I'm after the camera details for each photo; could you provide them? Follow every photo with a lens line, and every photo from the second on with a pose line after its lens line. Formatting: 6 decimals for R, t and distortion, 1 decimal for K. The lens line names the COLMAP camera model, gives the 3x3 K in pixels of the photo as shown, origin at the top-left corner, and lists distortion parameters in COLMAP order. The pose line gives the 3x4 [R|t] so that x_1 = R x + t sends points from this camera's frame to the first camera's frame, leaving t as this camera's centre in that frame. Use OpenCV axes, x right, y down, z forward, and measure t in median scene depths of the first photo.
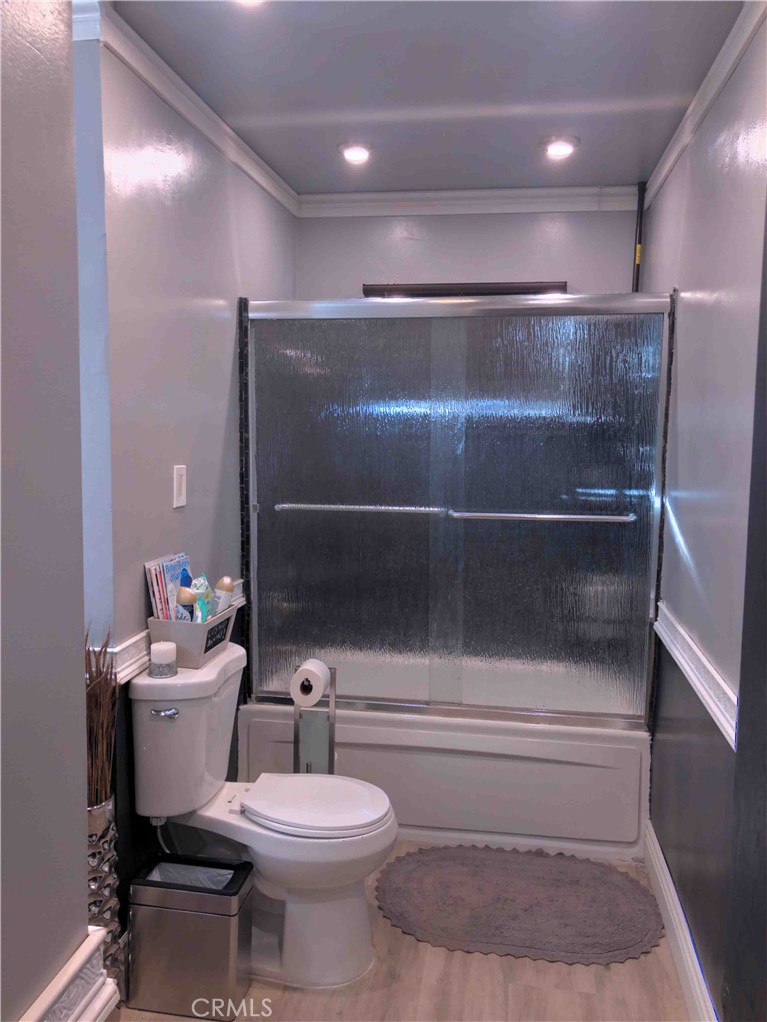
lens RADIAL K [[847.0, 0, 383.5], [0, 847.0, 511.0], [0, 0, 1]] dist [0.004105, 0.001228]
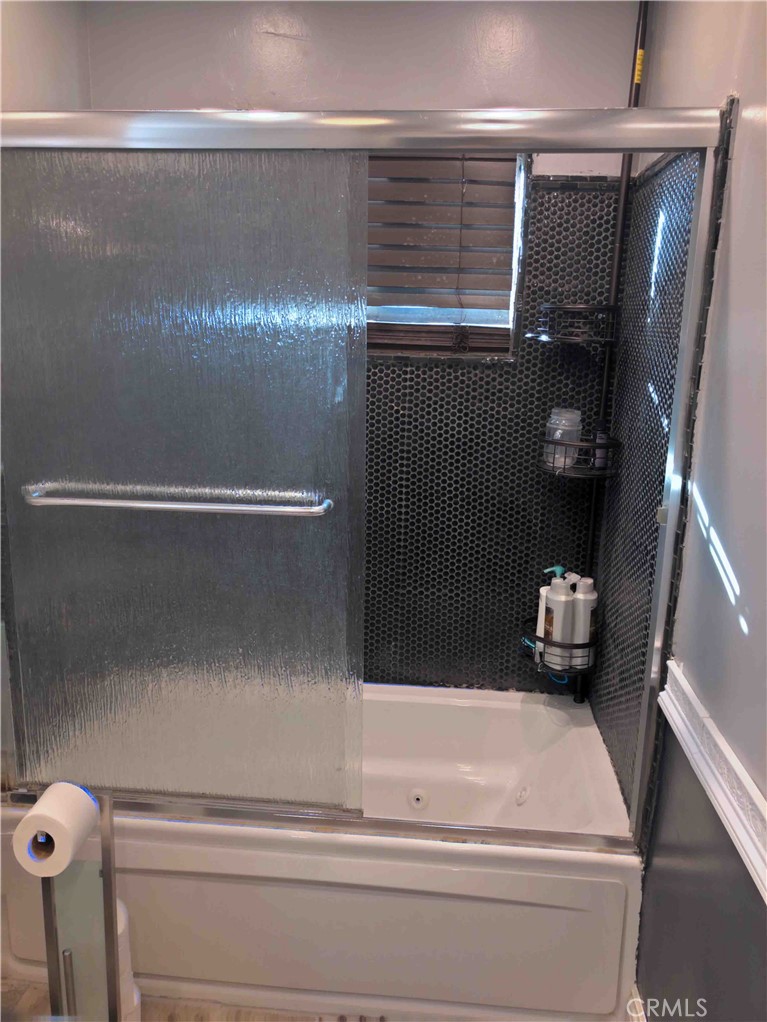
lens RADIAL K [[847.0, 0, 383.5], [0, 847.0, 511.0], [0, 0, 1]] dist [0.004105, 0.001228]
pose [[0.997241, -0.004648, 0.074085, 0.080215], [-0.004205, 0.992899, 0.118888, -0.064372], [-0.074111, -0.118872, 0.990140, 0.429436]]
